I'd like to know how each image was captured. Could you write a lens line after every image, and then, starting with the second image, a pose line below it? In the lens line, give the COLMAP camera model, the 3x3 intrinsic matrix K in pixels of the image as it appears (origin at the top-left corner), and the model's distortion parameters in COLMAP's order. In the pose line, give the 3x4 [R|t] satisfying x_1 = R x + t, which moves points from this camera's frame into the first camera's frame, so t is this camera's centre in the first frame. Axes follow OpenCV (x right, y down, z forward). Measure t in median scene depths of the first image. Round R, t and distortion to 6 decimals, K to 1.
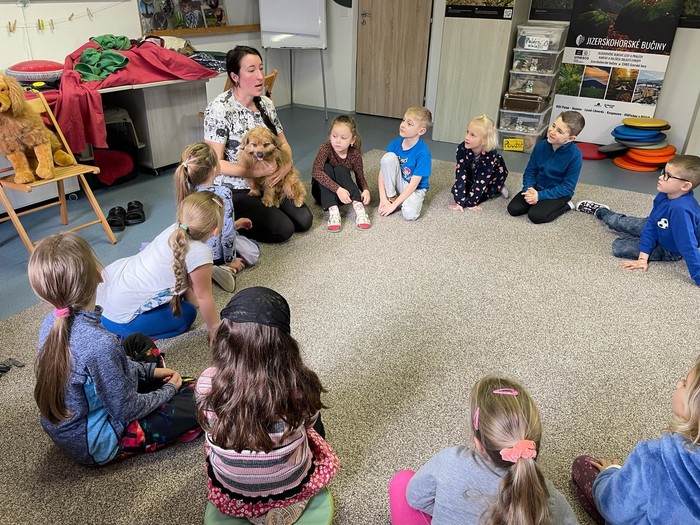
lens RADIAL K [[529.2, 0, 351.4], [0, 529.2, 252.6], [0, 0, 1]] dist [0.109107, -0.138823]
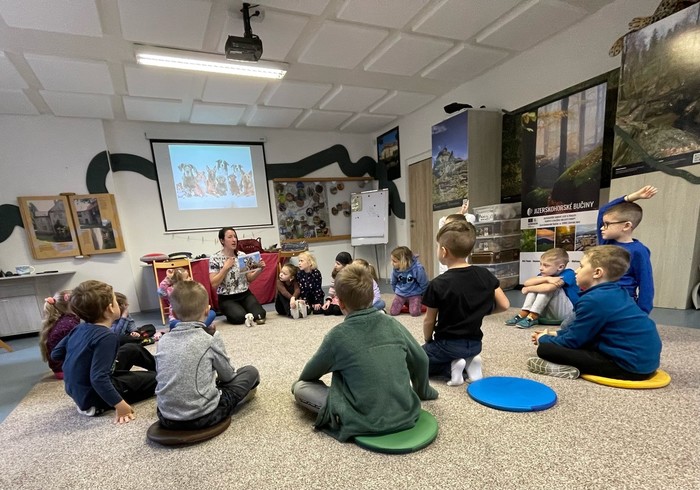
lens RADIAL K [[355.0, 0, 317.8], [0, 355.0, 327.7], [0, 0, 1]] dist [-0.000016, -0.001153]
pose [[0.822832, 0.025894, -0.567695, 0.499566], [-0.149793, 0.973516, -0.172709, 0.123460], [0.548188, 0.227147, 0.804919, 0.057957]]
